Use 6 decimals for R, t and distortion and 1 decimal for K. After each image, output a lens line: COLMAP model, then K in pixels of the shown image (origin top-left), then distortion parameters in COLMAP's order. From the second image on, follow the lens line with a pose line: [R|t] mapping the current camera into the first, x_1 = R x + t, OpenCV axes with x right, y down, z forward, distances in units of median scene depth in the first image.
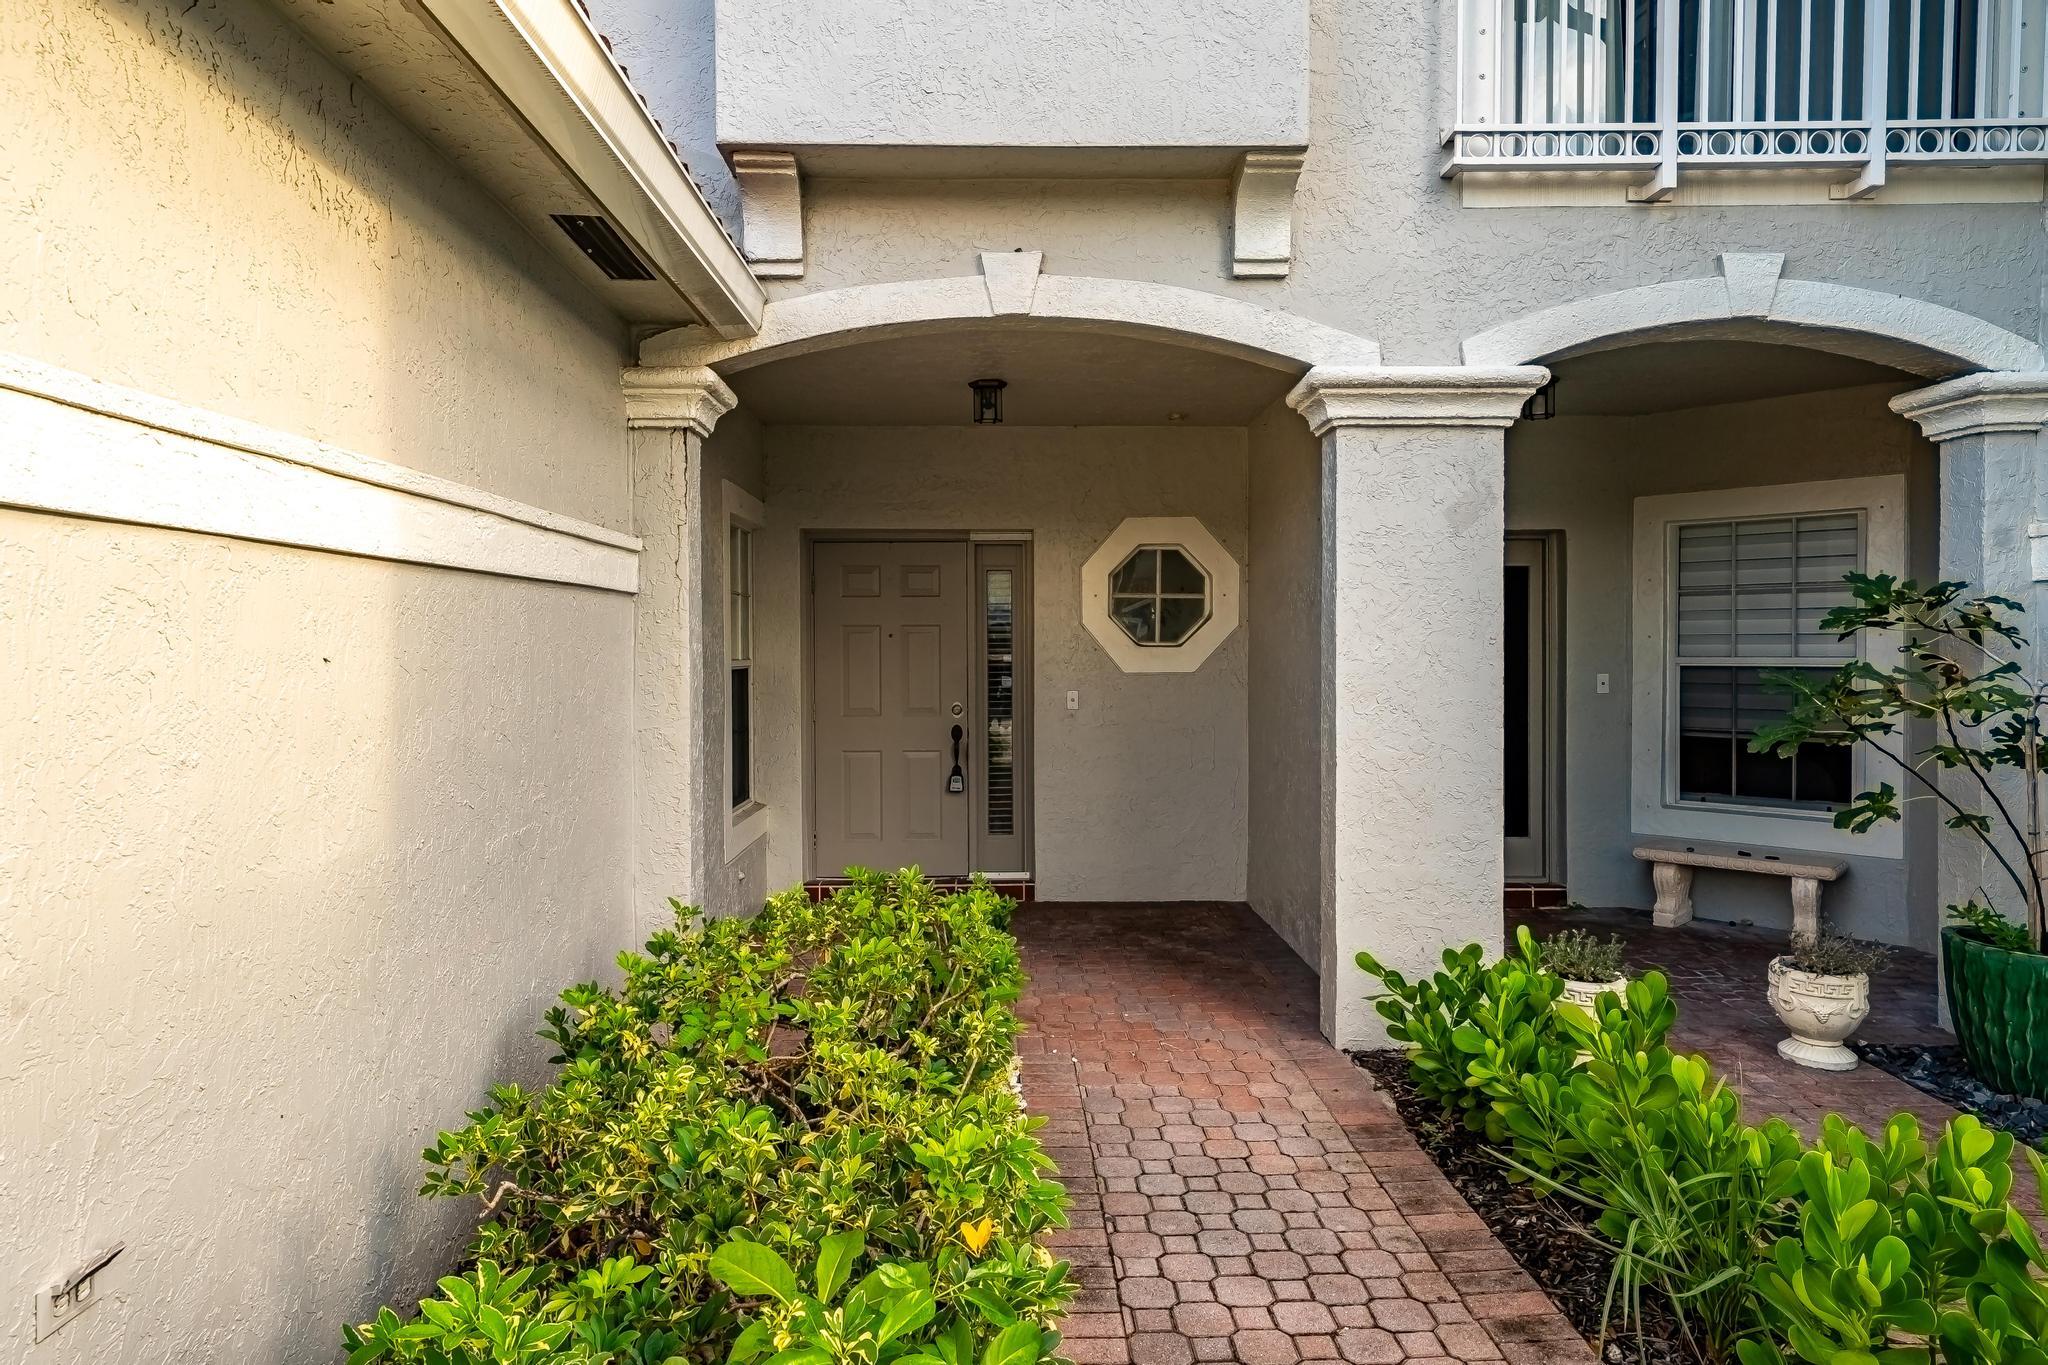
lens RADIAL K [[1242.5, 0, 1030.5], [0, 1242.5, 662.3], [0, 0, 1]] dist [0.010490, 0.001746]
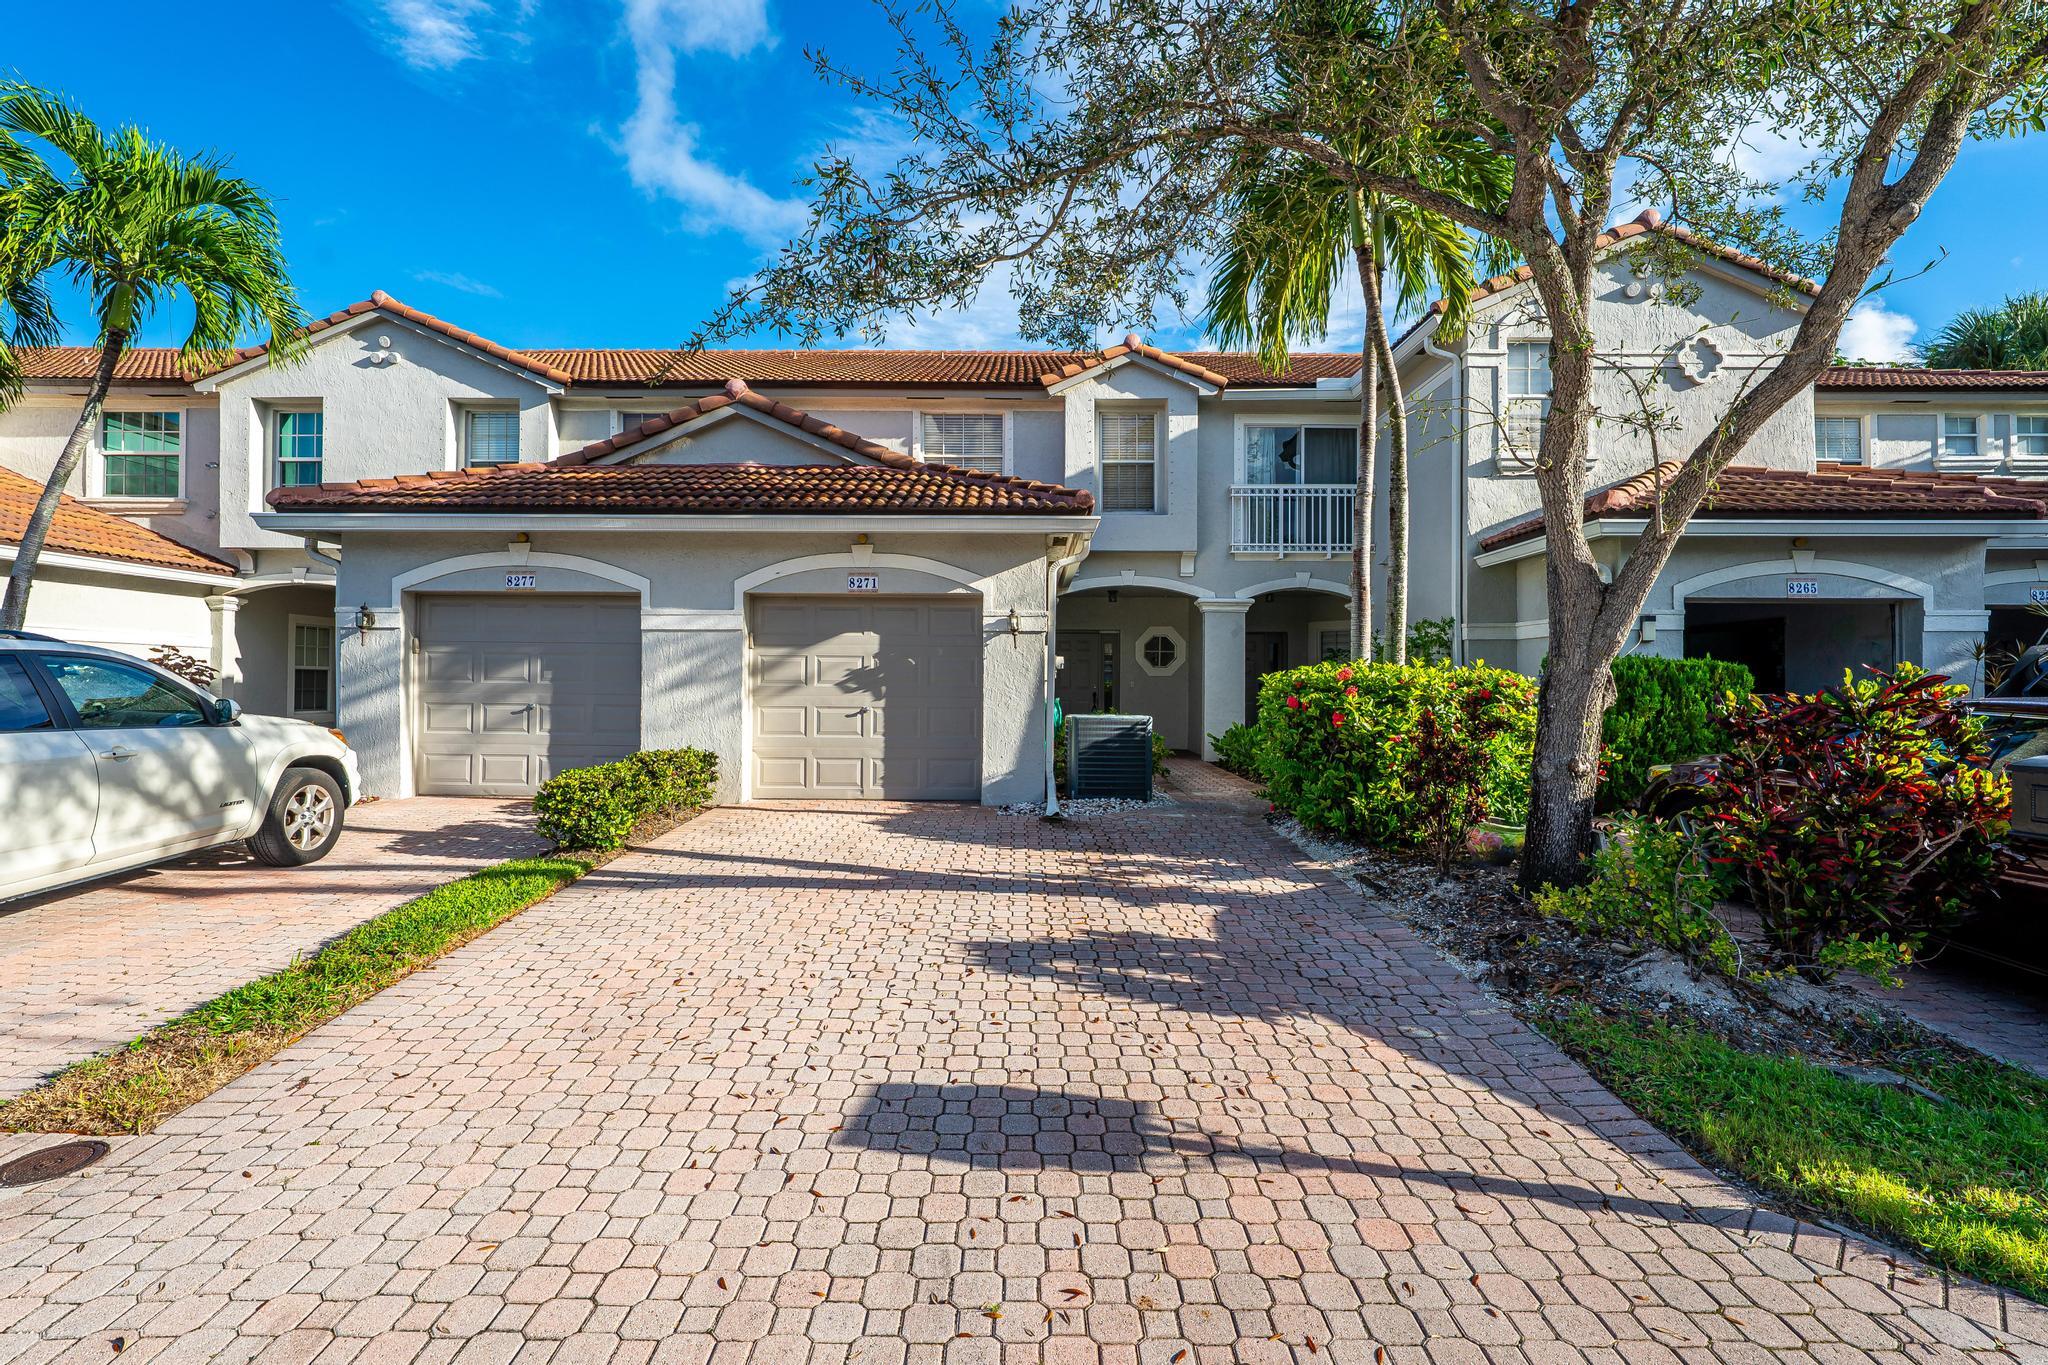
lens RADIAL K [[916.0, 0, 1020.4], [0, 916.0, 686.3], [0, 0, 1]] dist [-0.009332, 0.001625]
pose [[0.999446, 0.008473, -0.032174, -0.278528], [-0.008923, 0.999864, -0.013879, 0.110874], [0.032052, 0.014158, 0.999386, -2.118292]]
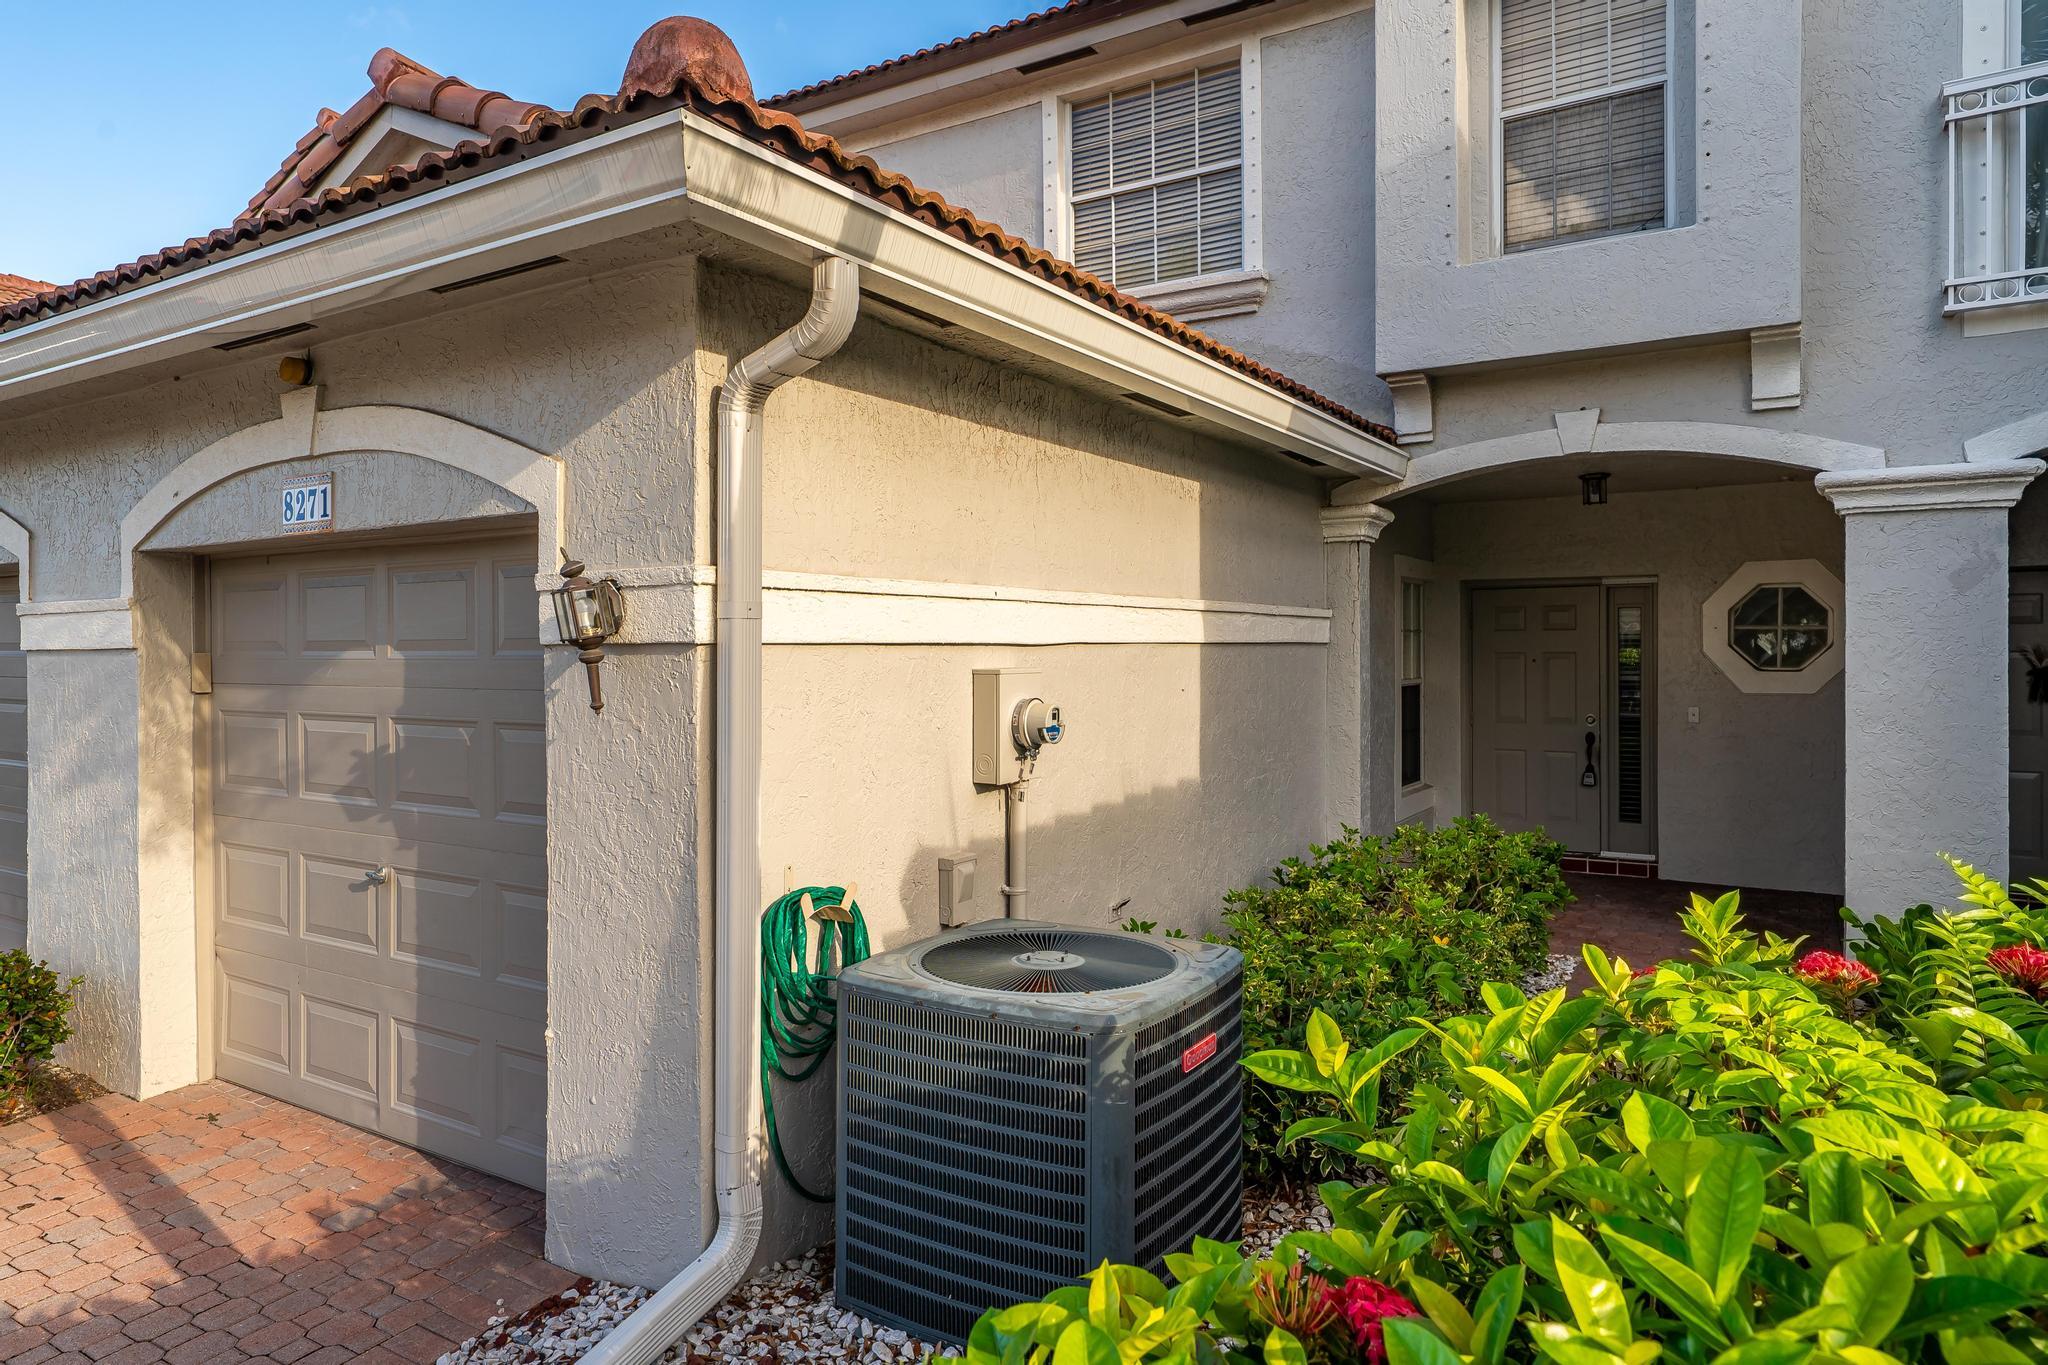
lens RADIAL K [[1242.5, 0, 1020.8], [0, 1242.5, 666.7], [0, 0, 1]] dist [0.010490, 0.001746]
pose [[0.835996, 0.007383, -0.548685, 0.242808], [-0.005713, 0.999972, 0.004750, -0.029270], [0.548705, -0.000836, 0.836015, -0.590733]]
